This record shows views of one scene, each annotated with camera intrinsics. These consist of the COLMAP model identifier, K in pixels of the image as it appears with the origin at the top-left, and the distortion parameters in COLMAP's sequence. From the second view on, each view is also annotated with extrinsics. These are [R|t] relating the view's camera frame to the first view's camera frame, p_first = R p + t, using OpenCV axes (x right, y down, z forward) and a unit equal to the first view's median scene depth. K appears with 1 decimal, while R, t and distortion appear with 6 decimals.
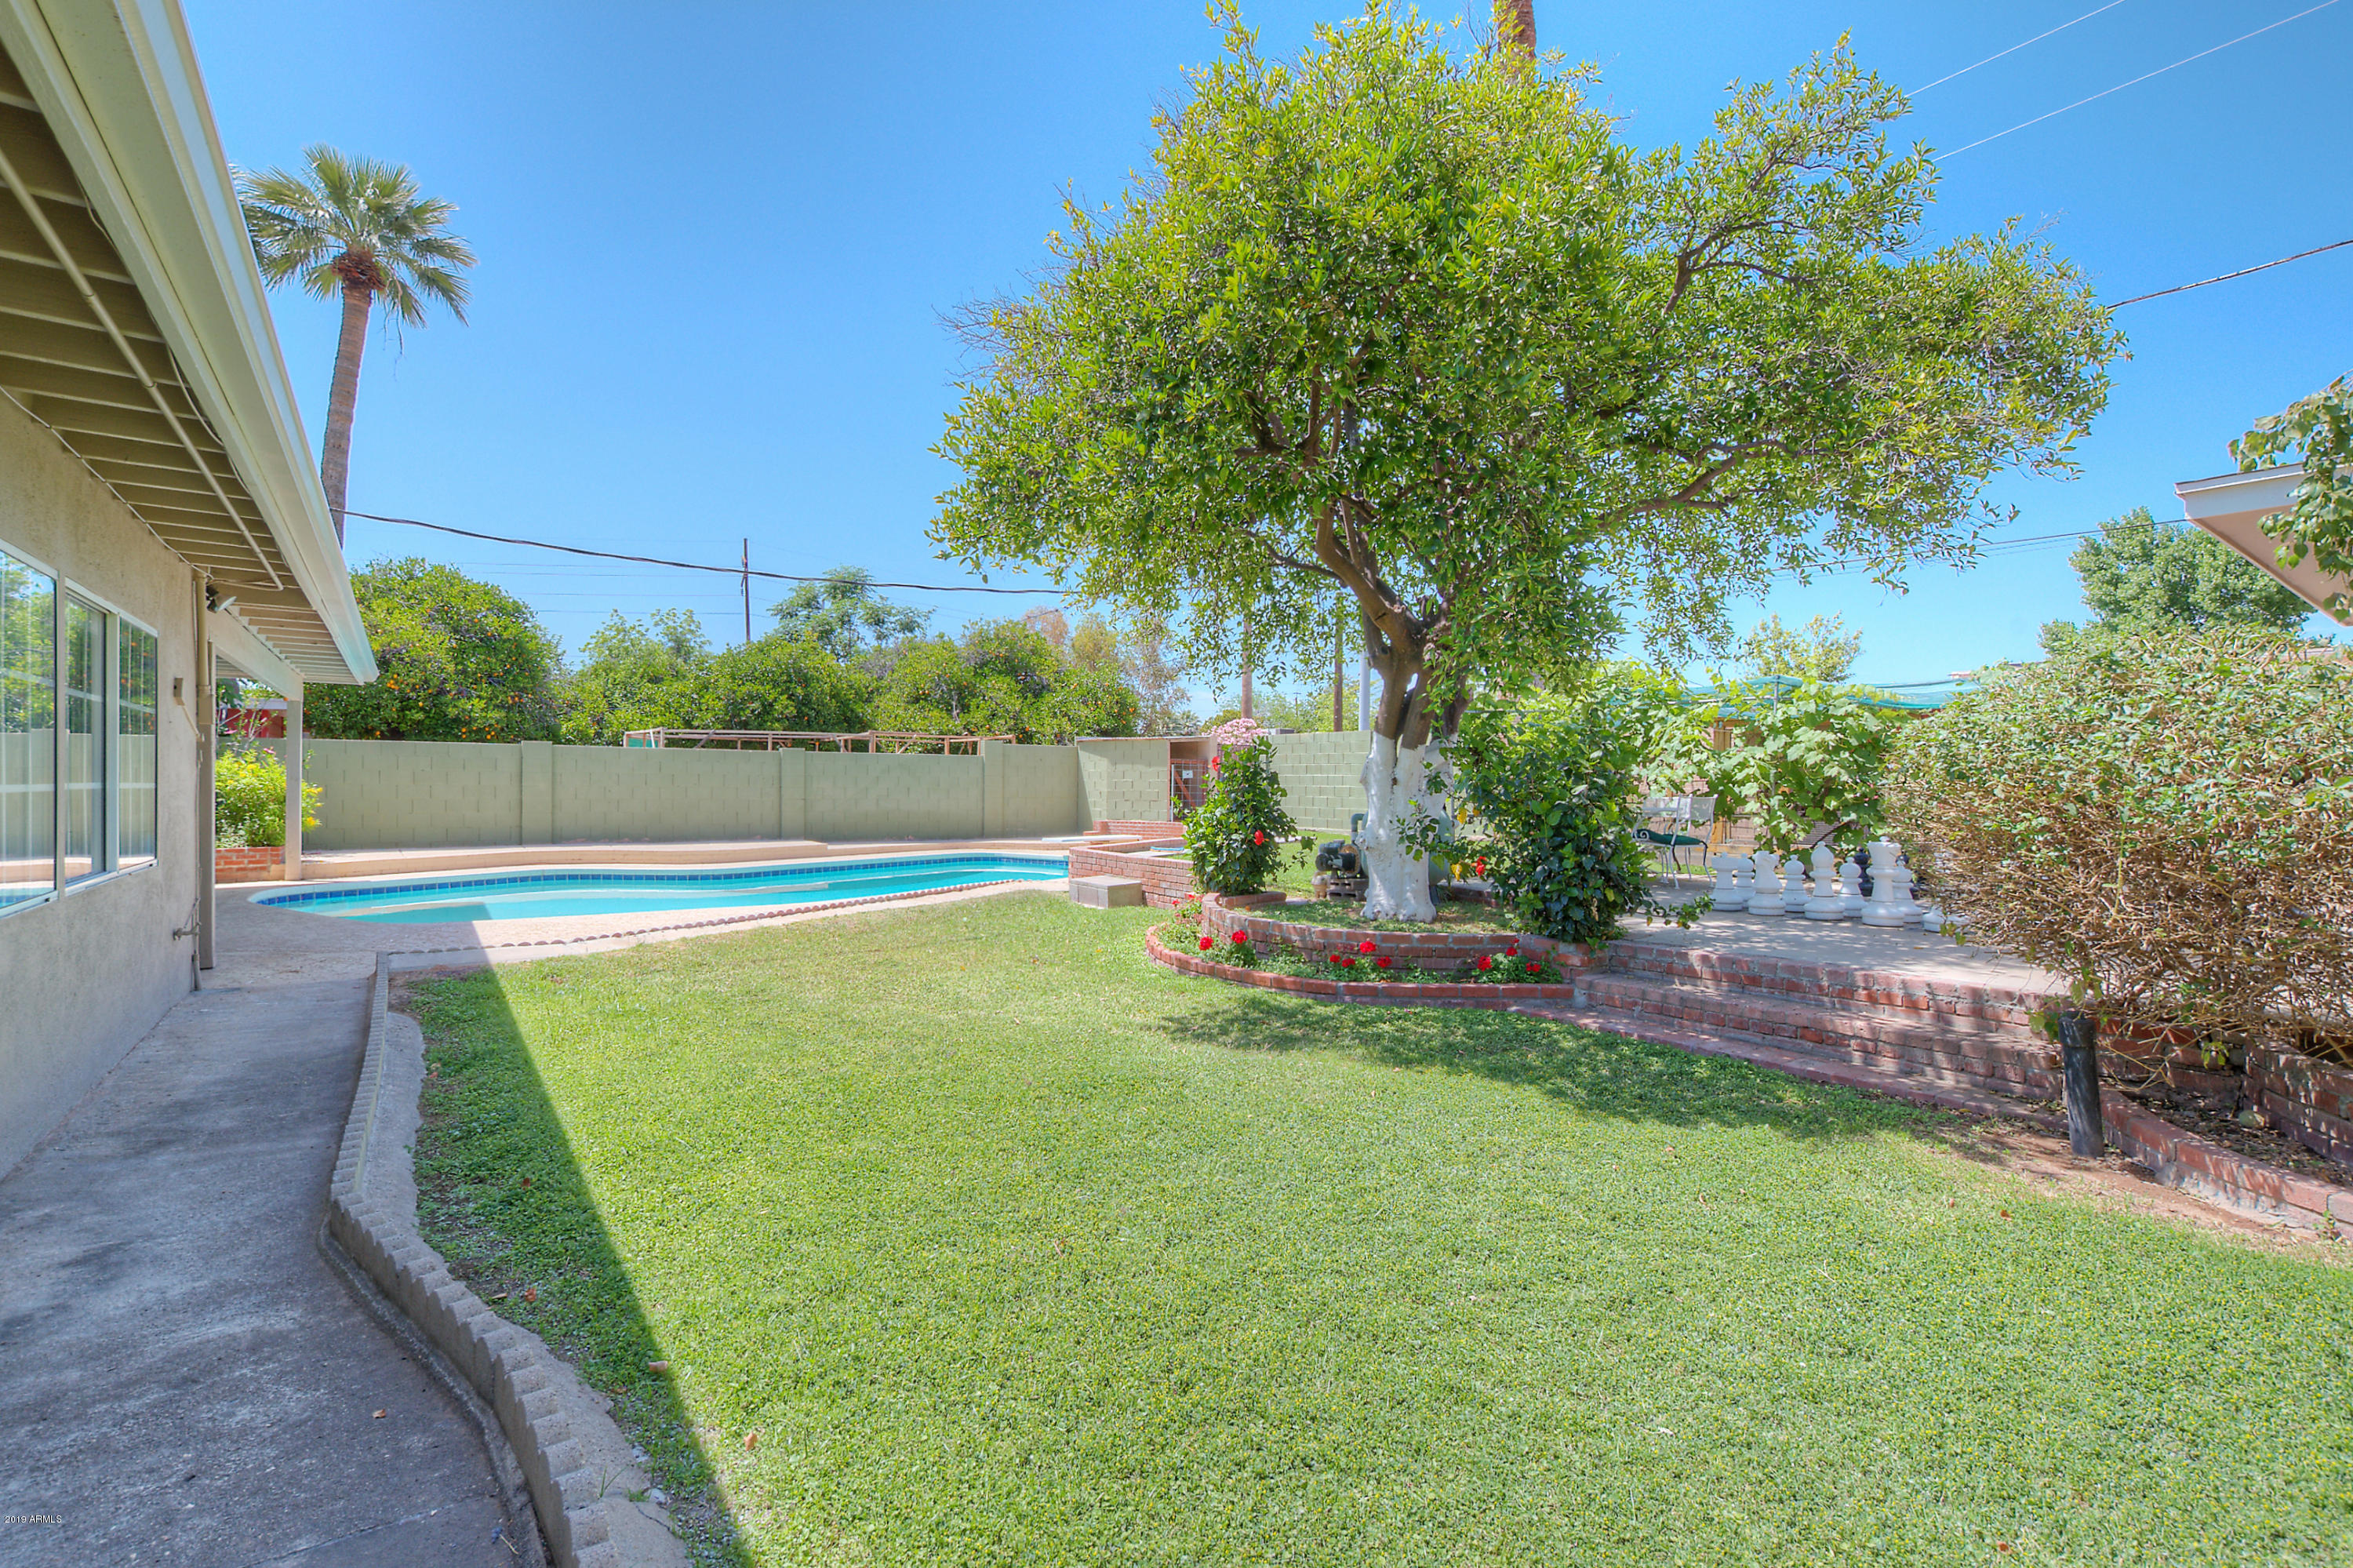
lens RADIAL K [[1046.1, 0, 1176.5], [0, 1046.1, 784.0], [0, 0, 1]] dist [-0.001671, -0.000246]
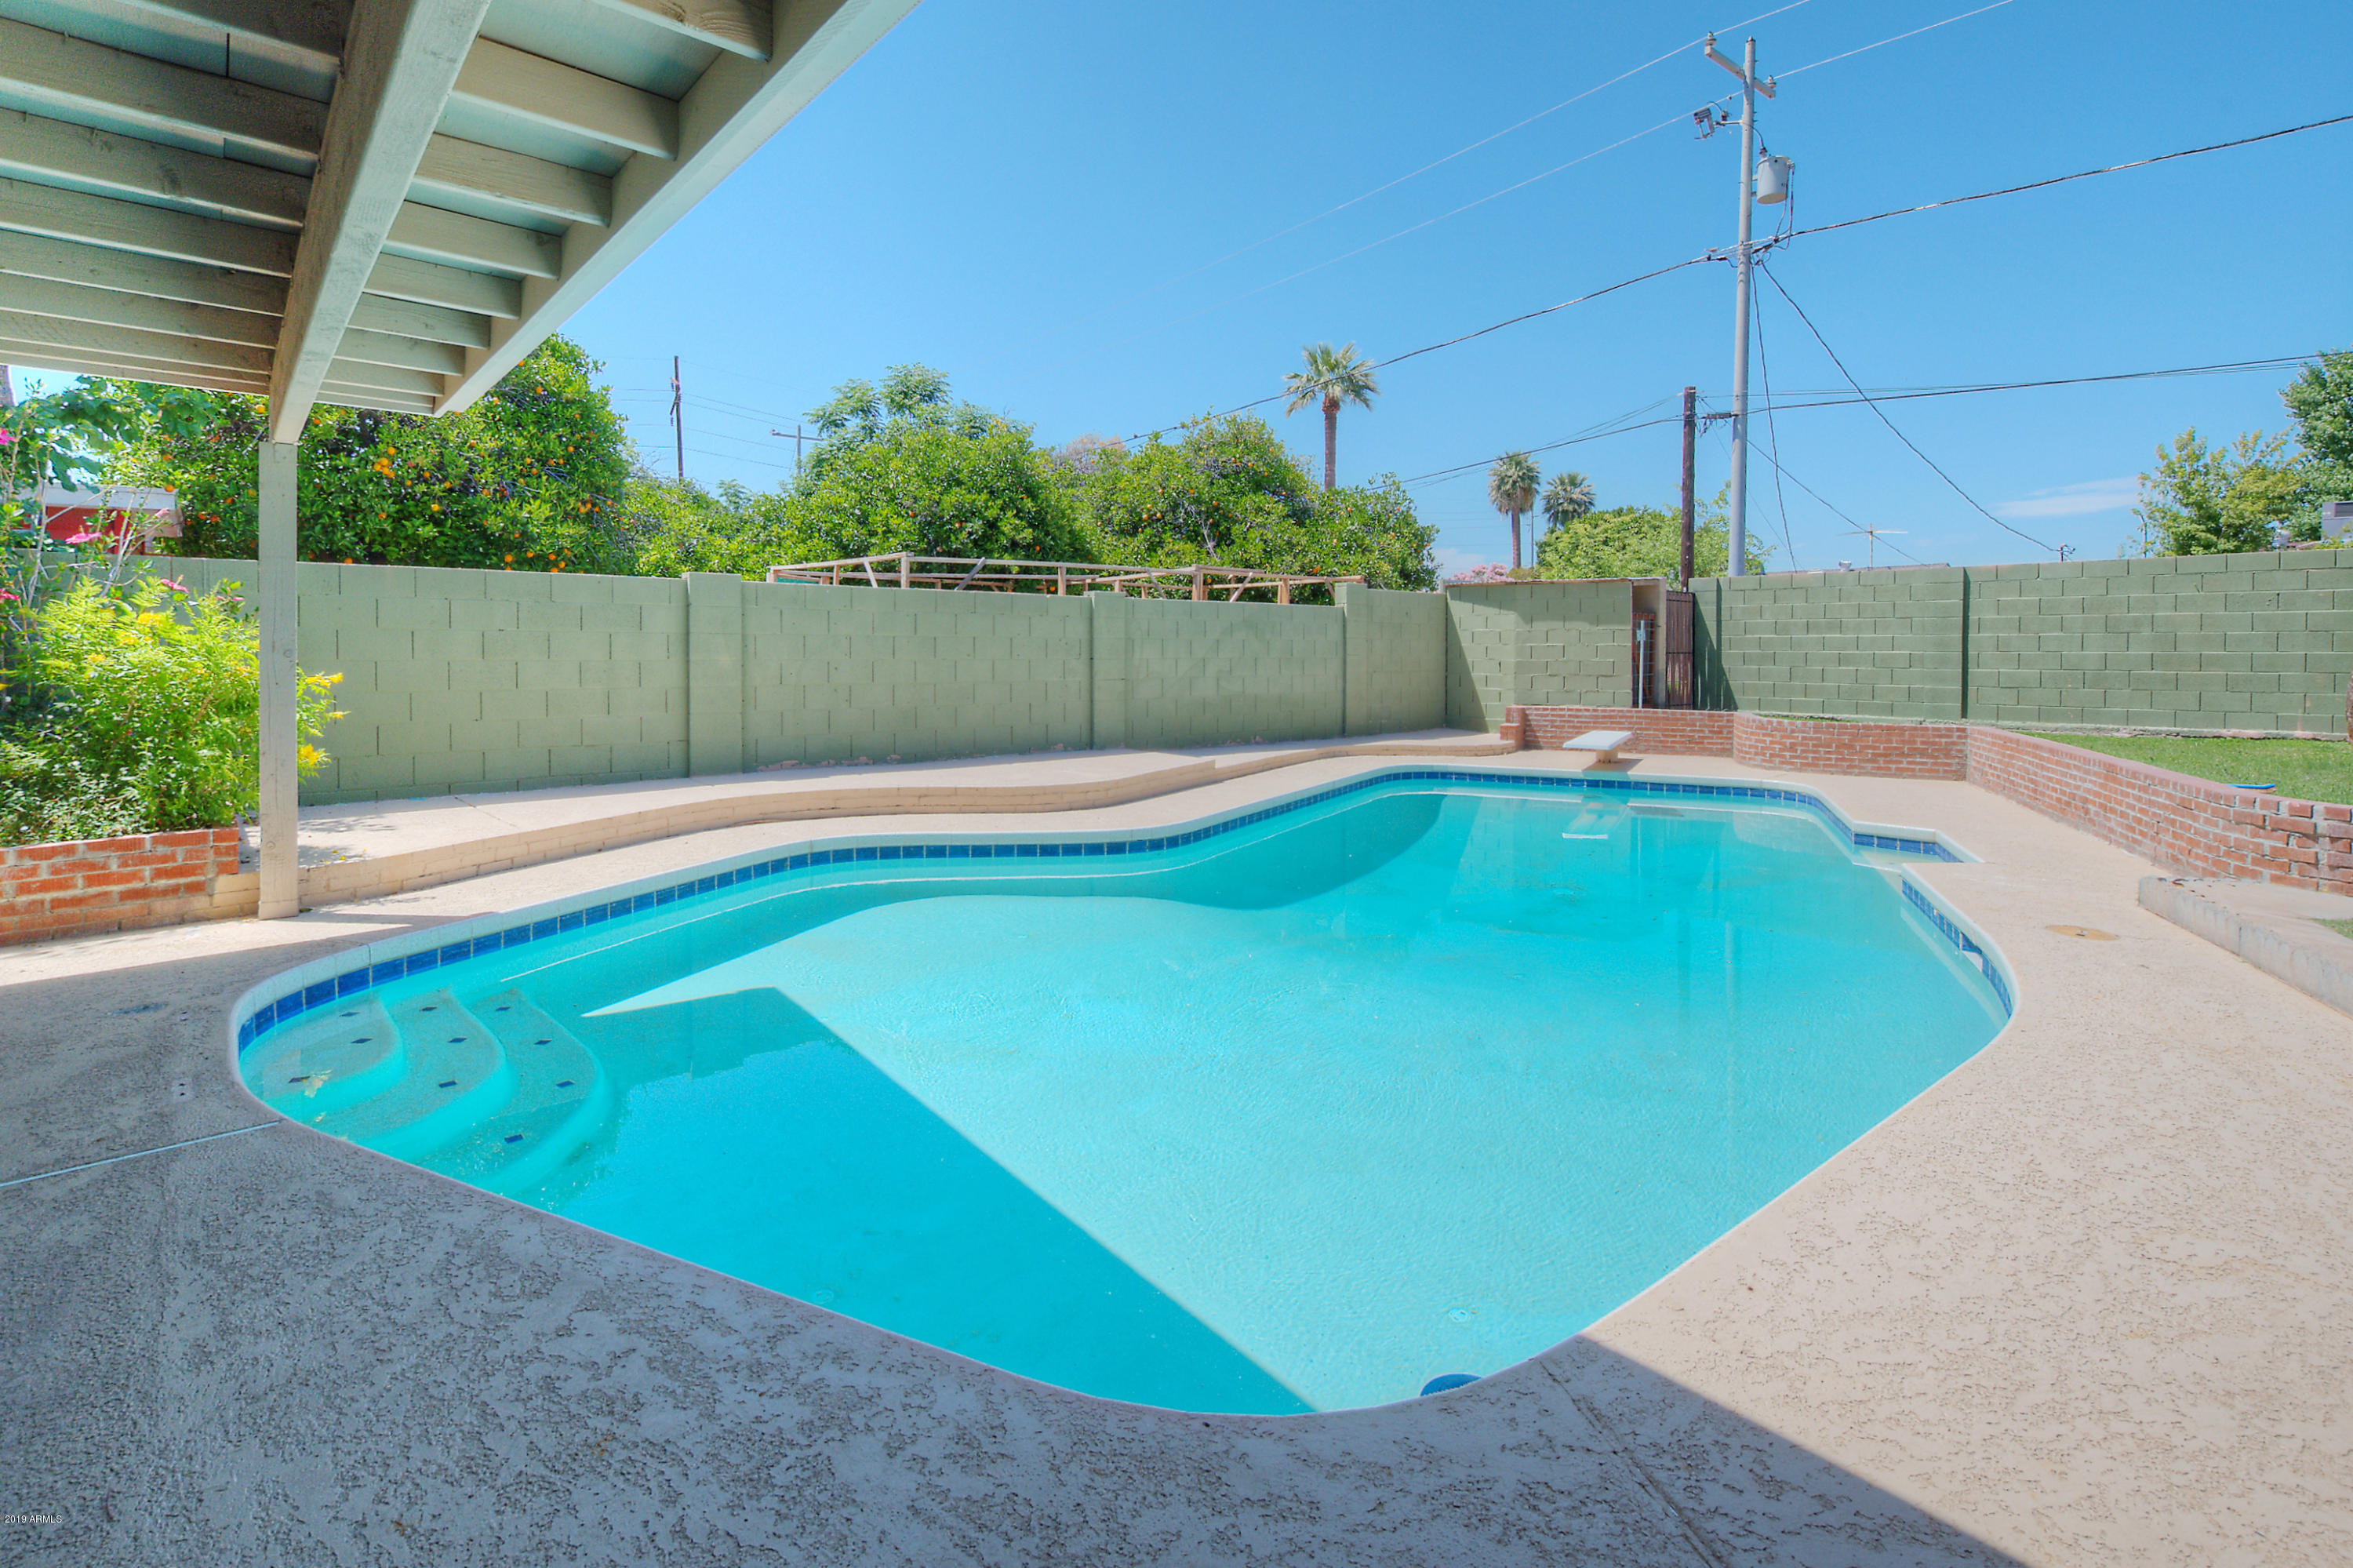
lens RADIAL K [[1087.4, 0, 1178.8], [0, 1087.4, 660.1], [0, 0, 1]] dist [0.002865, 0.000896]
pose [[0.995749, -0.005887, 0.091916, -0.388872], [0.004920, 0.999930, 0.010744, -0.002665], [-0.091973, -0.010246, 0.995709, 0.402547]]
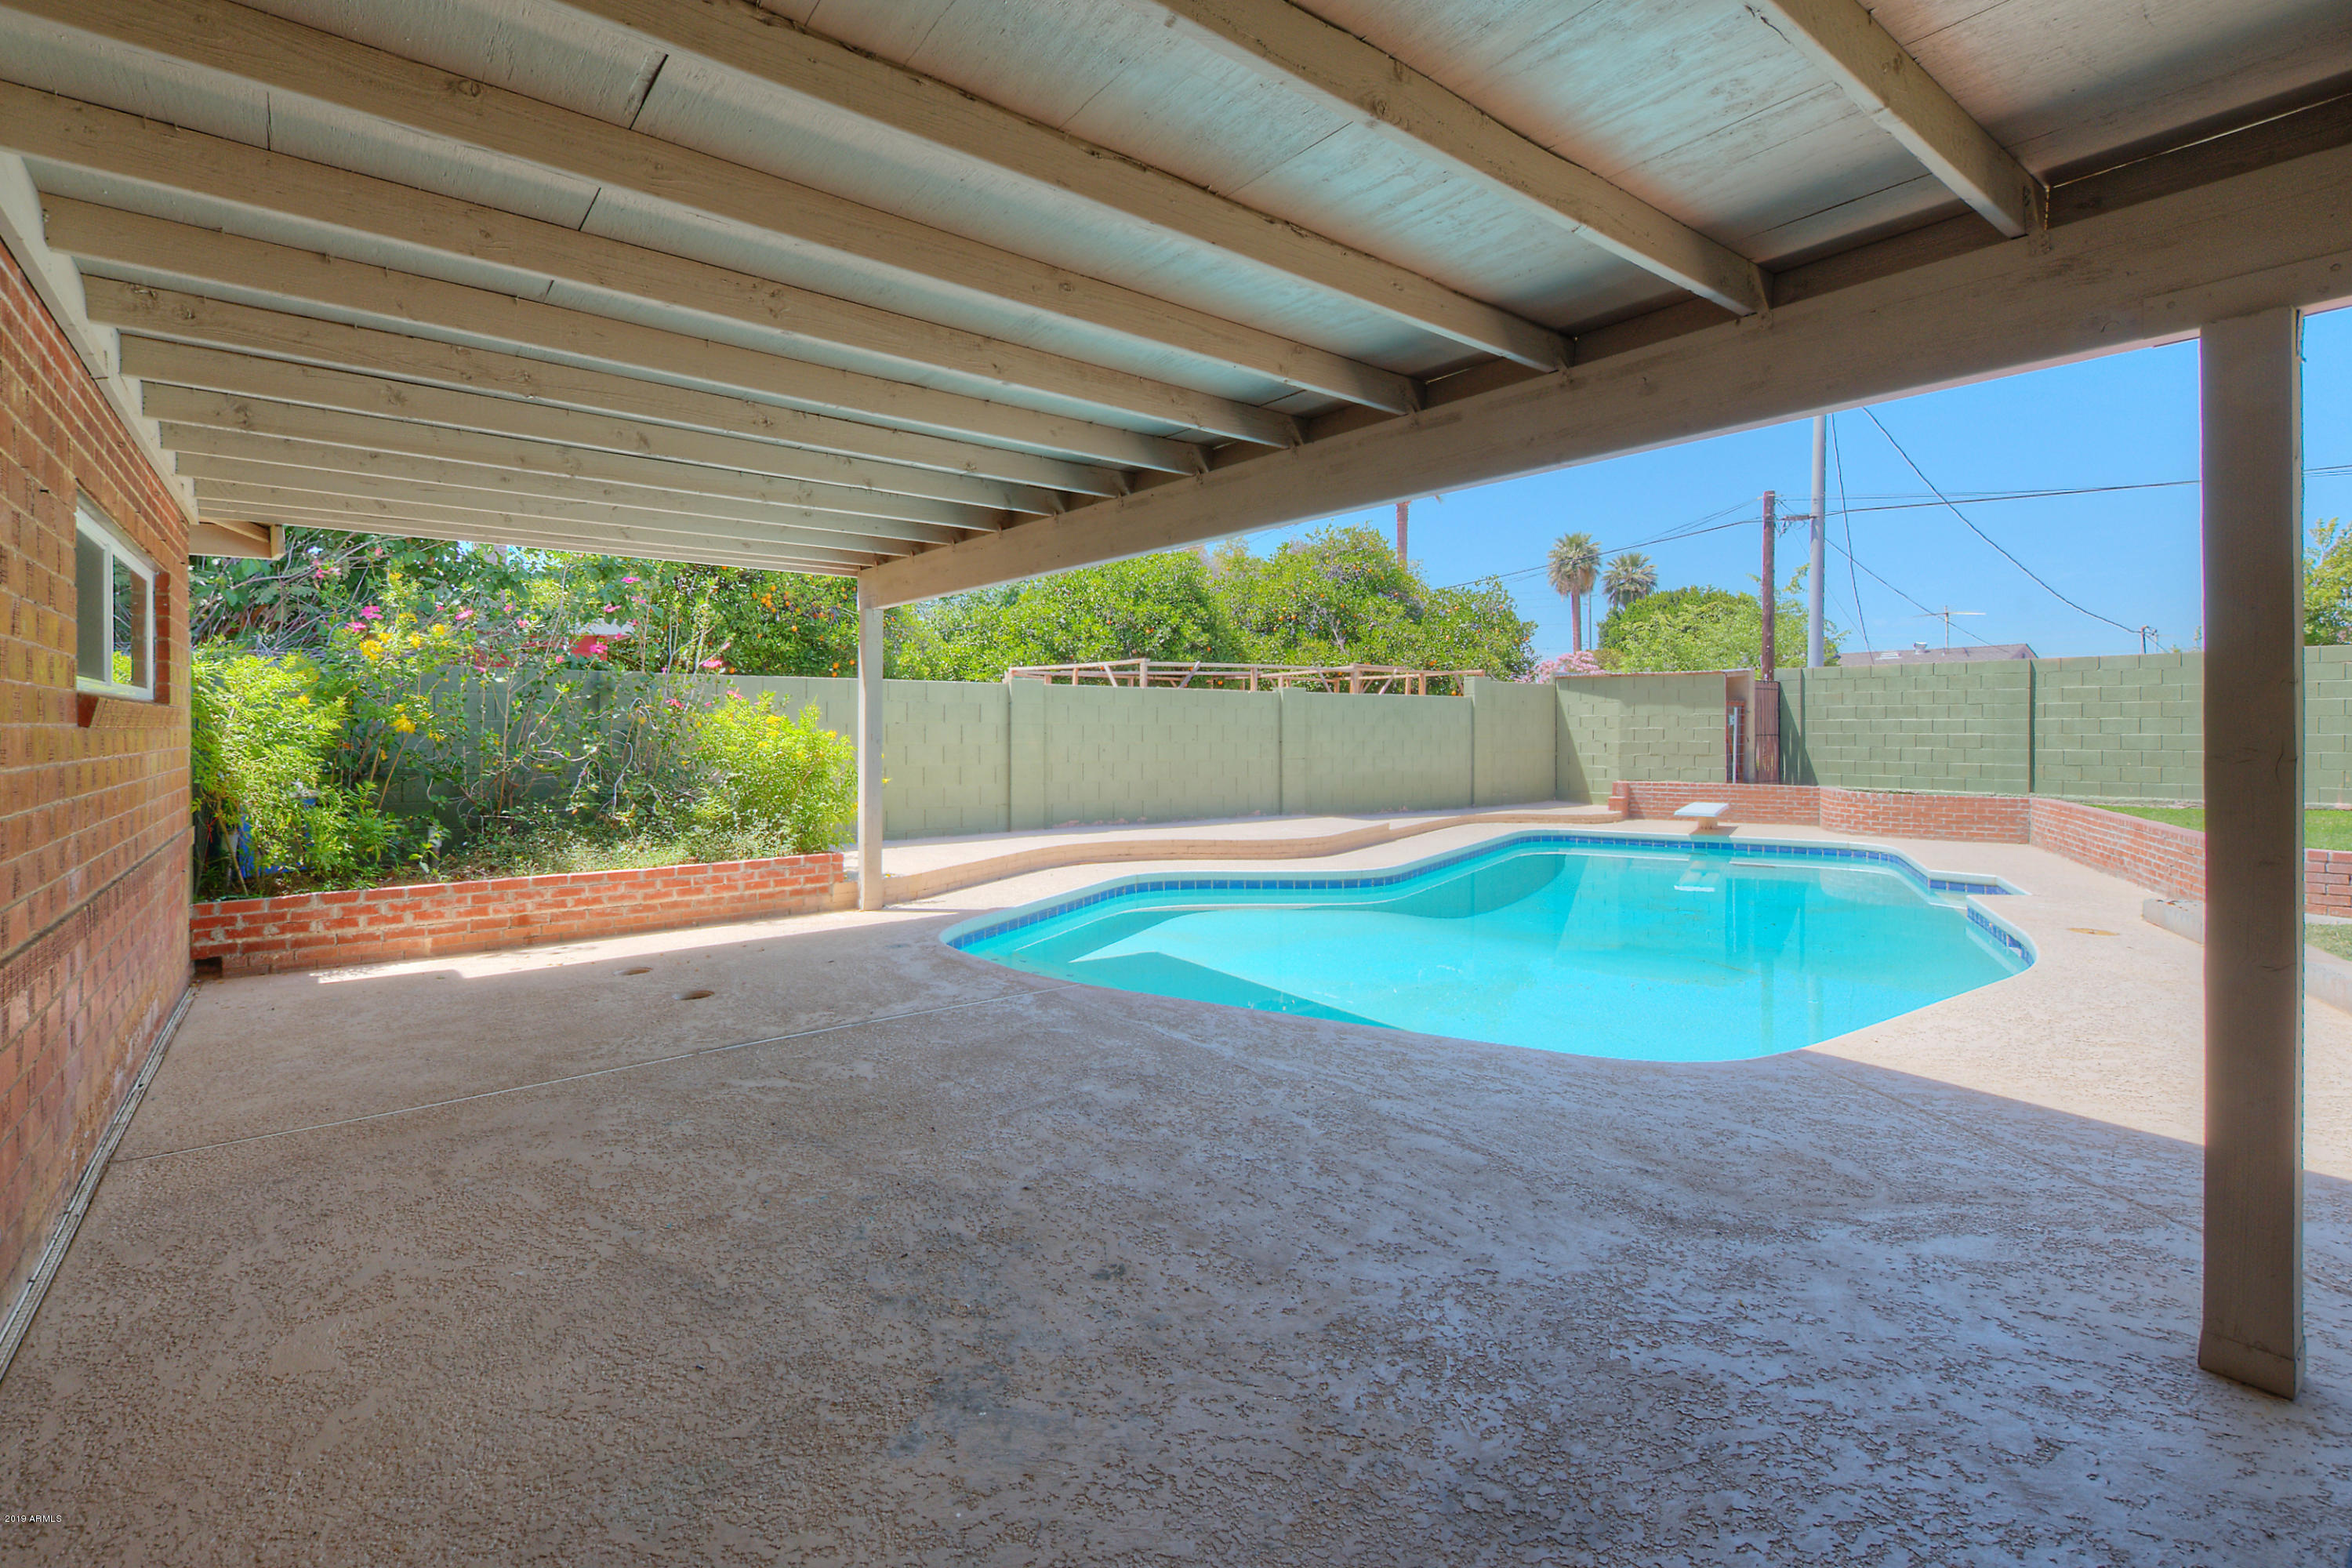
lens RADIAL K [[1076.9, 0, 1131.6], [0, 1076.9, 730.7], [0, 0, 1]] dist [-0.000530, -0.000929]
pose [[0.999933, -0.007736, 0.008667, -0.490625], [0.007719, 0.999968, 0.002057, -0.007255], [-0.008683, -0.001989, 0.999960, 0.266579]]
